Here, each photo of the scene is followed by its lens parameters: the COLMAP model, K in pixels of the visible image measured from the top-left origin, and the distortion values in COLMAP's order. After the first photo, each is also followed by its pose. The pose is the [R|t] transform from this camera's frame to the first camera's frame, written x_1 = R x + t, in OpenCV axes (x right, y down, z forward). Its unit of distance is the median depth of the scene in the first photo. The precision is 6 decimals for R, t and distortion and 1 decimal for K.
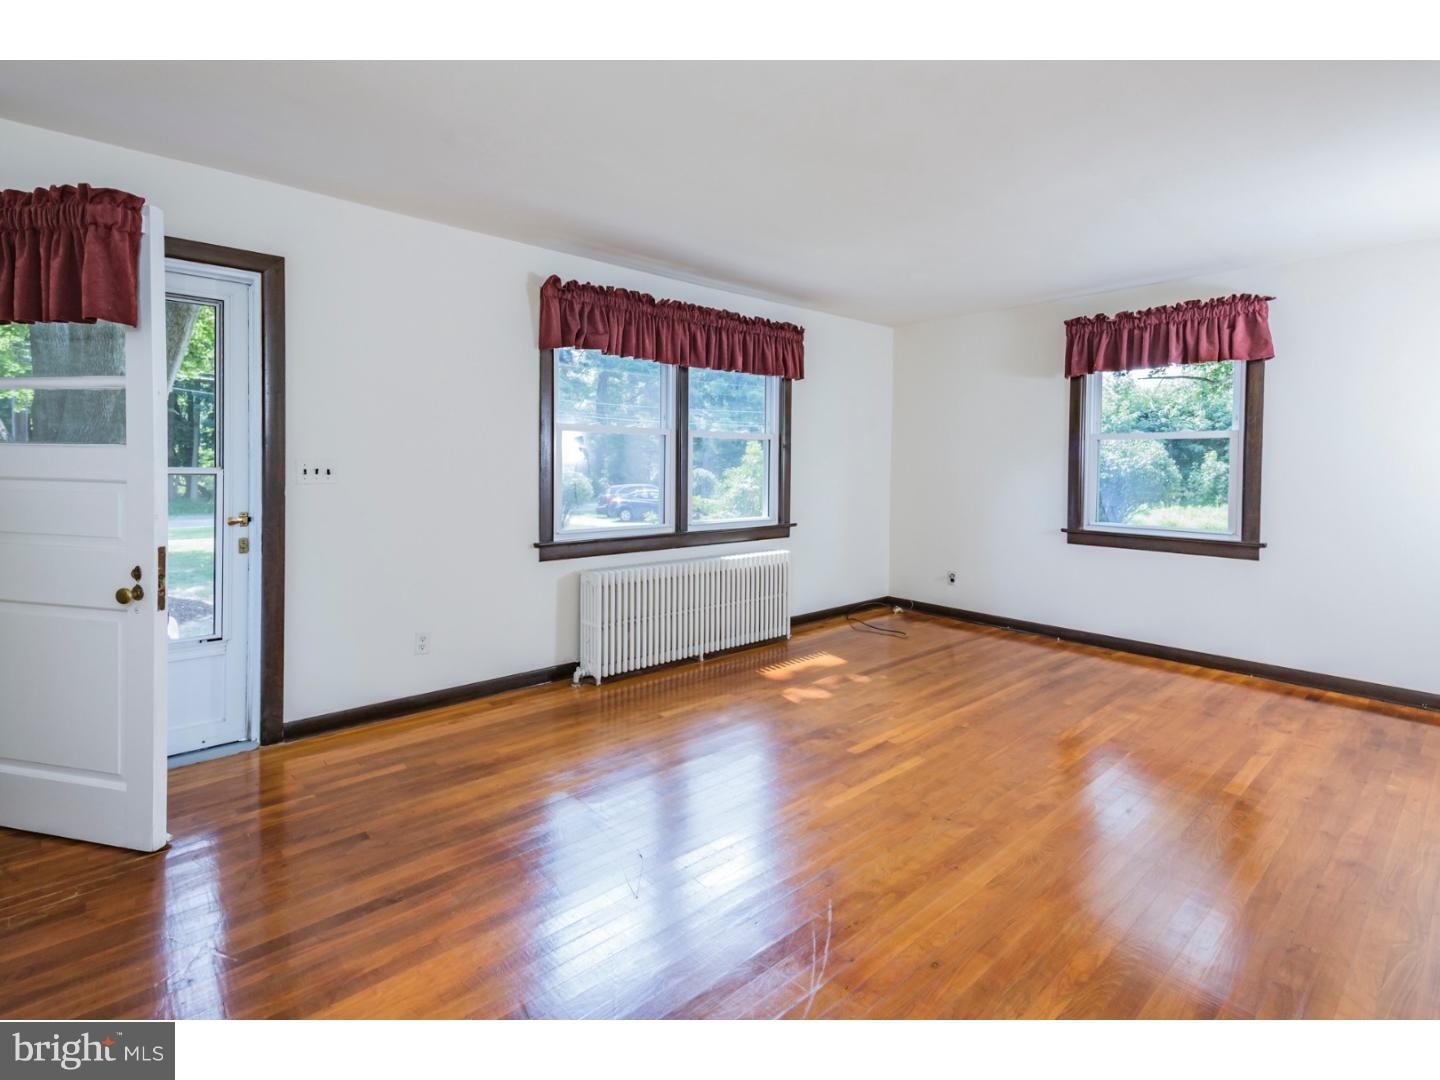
lens RADIAL K [[683.2, 0, 724.5], [0, 683.2, 524.5], [0, 0, 1]] dist [0.002178, 0.000080]
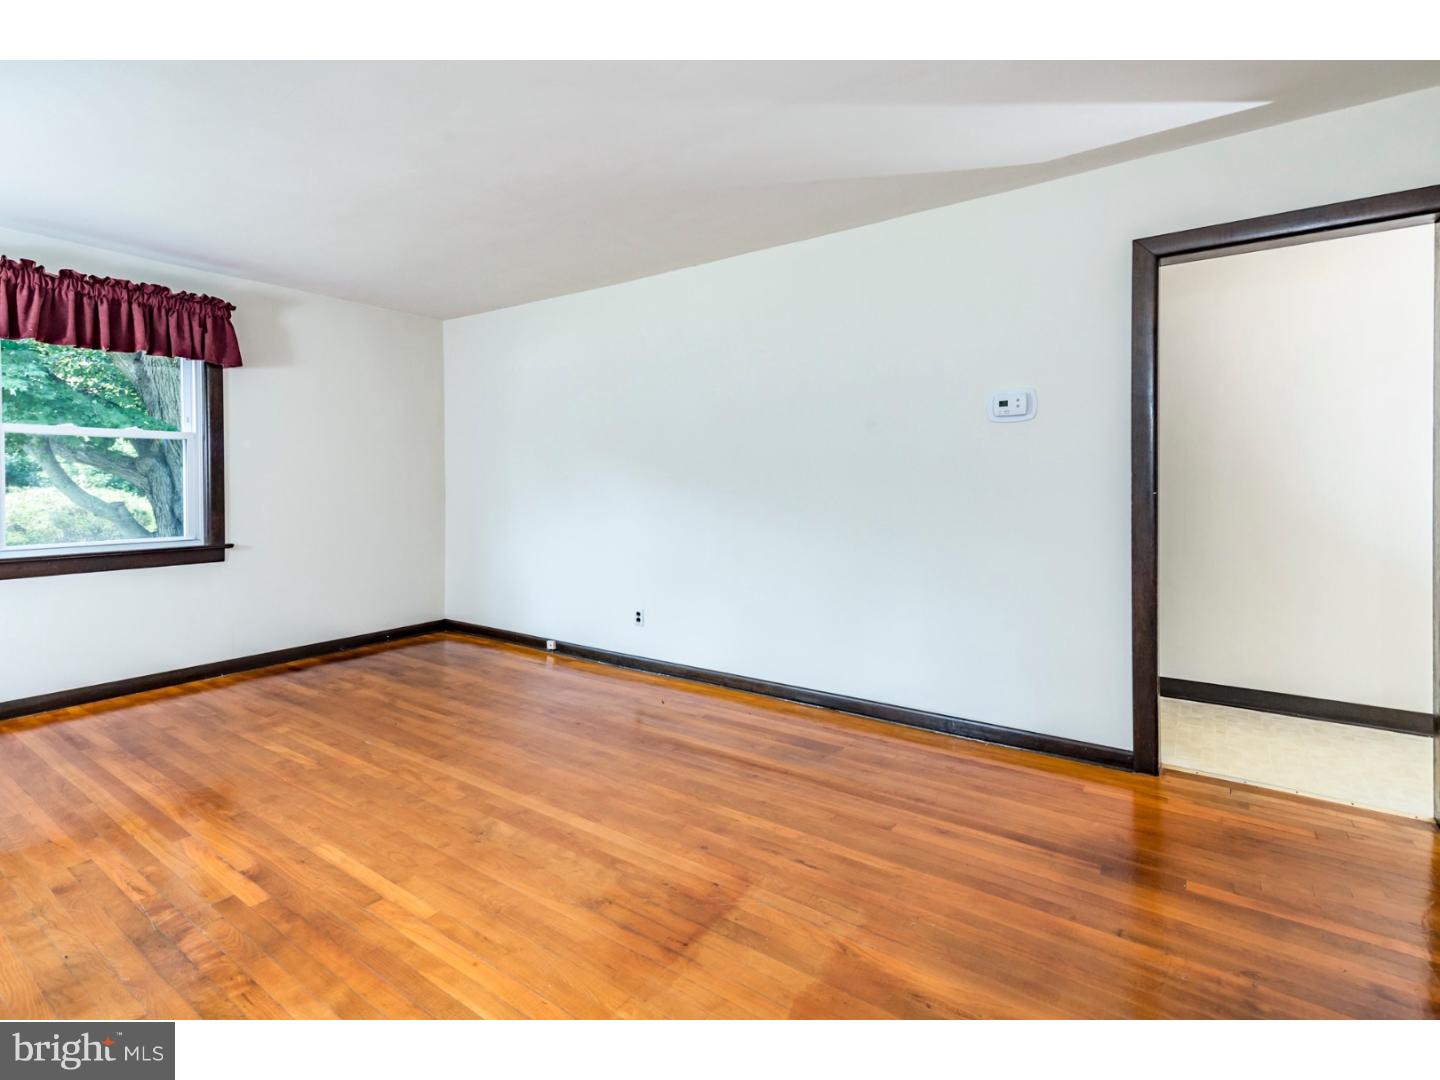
lens RADIAL K [[683.2, 0, 724.5], [0, 683.2, 524.5], [0, 0, 1]] dist [0.002178, 0.000080]
pose [[-0.237375, -0.068903, 0.968971, -0.738522], [0.082526, 0.992445, 0.090789, -0.063124], [-0.967906, 0.101517, -0.229896, 0.967445]]
